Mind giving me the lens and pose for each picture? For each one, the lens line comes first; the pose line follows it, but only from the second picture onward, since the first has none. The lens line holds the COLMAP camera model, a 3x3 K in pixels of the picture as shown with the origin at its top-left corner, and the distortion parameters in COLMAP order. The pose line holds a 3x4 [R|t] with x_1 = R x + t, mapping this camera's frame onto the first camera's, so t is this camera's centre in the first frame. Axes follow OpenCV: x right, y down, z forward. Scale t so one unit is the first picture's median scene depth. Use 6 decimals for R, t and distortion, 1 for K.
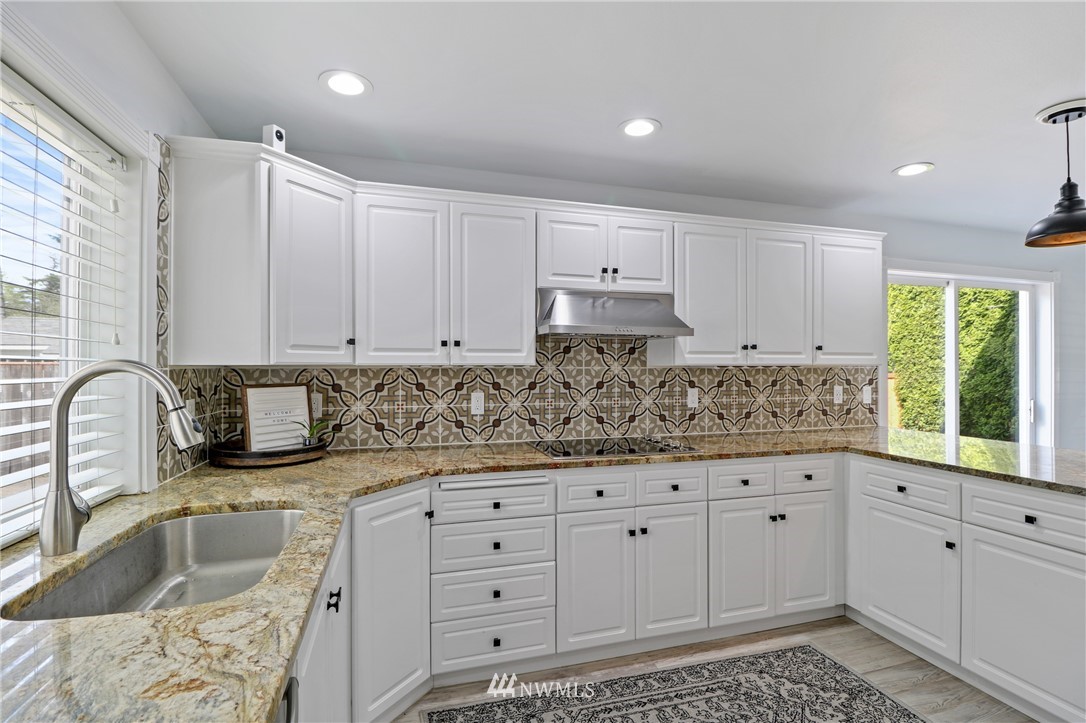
lens RADIAL K [[505.5, 0, 543.0], [0, 505.5, 361.5], [0, 0, 1]] dist [-0.002534, -0.000282]
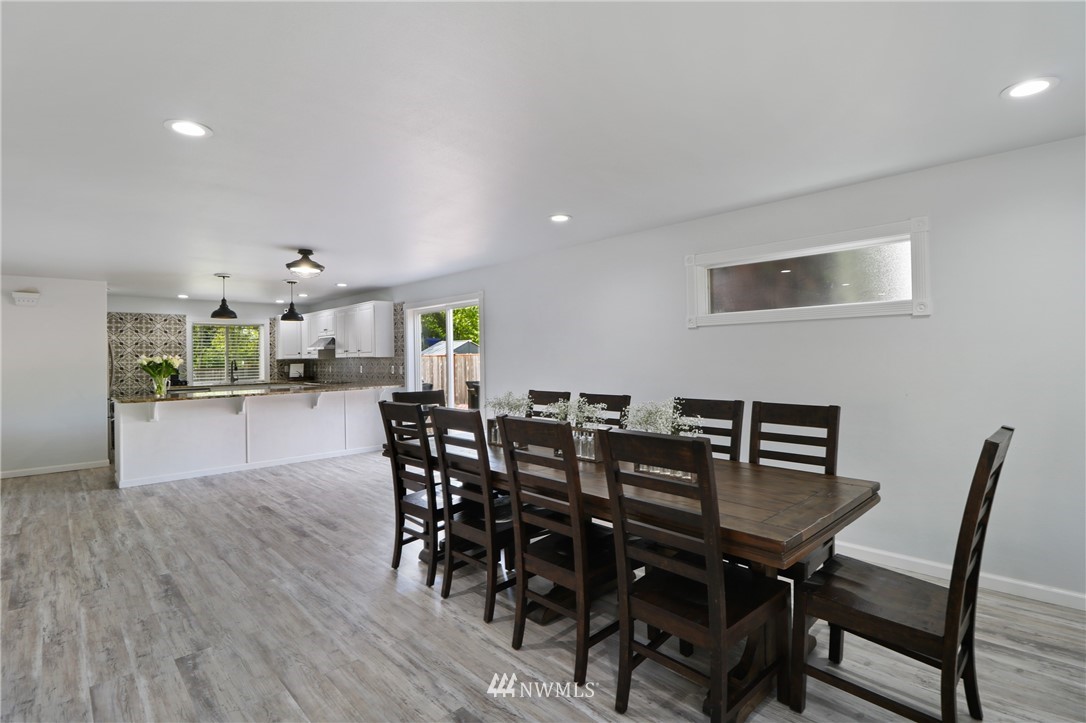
lens RADIAL K [[541.1, 0, 543.0], [0, 541.1, 361.5], [0, 0, 1]] dist [-0.001020, -0.000093]
pose [[0.446840, 0.002476, -0.894610, 4.285478], [0.028442, 0.999451, 0.016973, 0.010418], [0.894162, -0.033029, 0.446525, 0.740914]]
